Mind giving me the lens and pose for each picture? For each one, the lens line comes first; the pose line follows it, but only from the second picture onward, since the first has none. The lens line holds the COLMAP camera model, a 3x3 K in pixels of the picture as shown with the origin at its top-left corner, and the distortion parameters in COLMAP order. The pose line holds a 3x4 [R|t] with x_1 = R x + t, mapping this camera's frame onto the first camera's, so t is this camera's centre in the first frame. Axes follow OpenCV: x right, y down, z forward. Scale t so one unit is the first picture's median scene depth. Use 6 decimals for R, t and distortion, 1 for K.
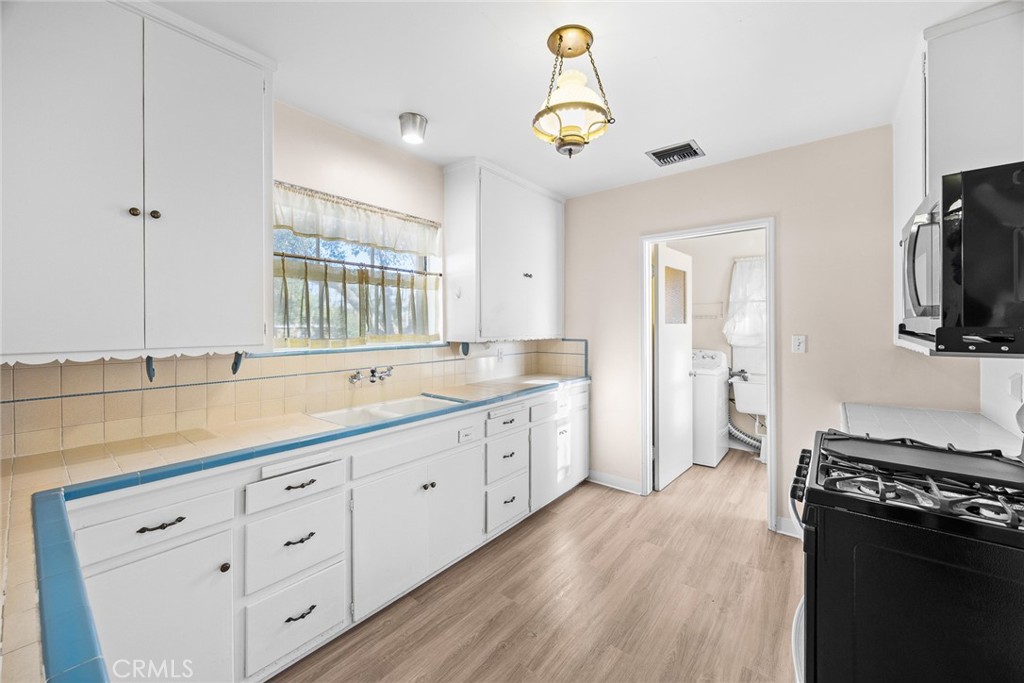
lens RADIAL K [[392.4, 0, 517.4], [0, 392.4, 326.9], [0, 0, 1]] dist [-0.002881, 0.000108]
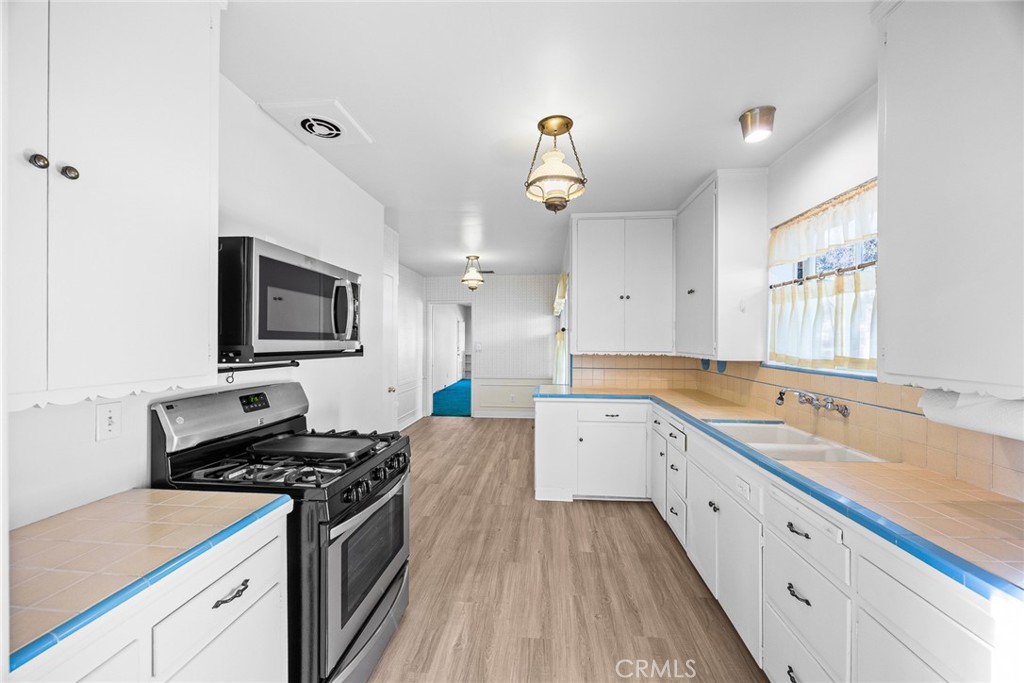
lens RADIAL K [[392.4, 0, 511.7], [0, 392.4, 339.2], [0, 0, 1]] dist [-0.002881, 0.000108]
pose [[-0.838976, 0.002678, -0.544162, 0.506759], [-0.001297, 0.999975, 0.006920, -0.017583], [0.544167, 0.006512, -0.838952, 1.057245]]
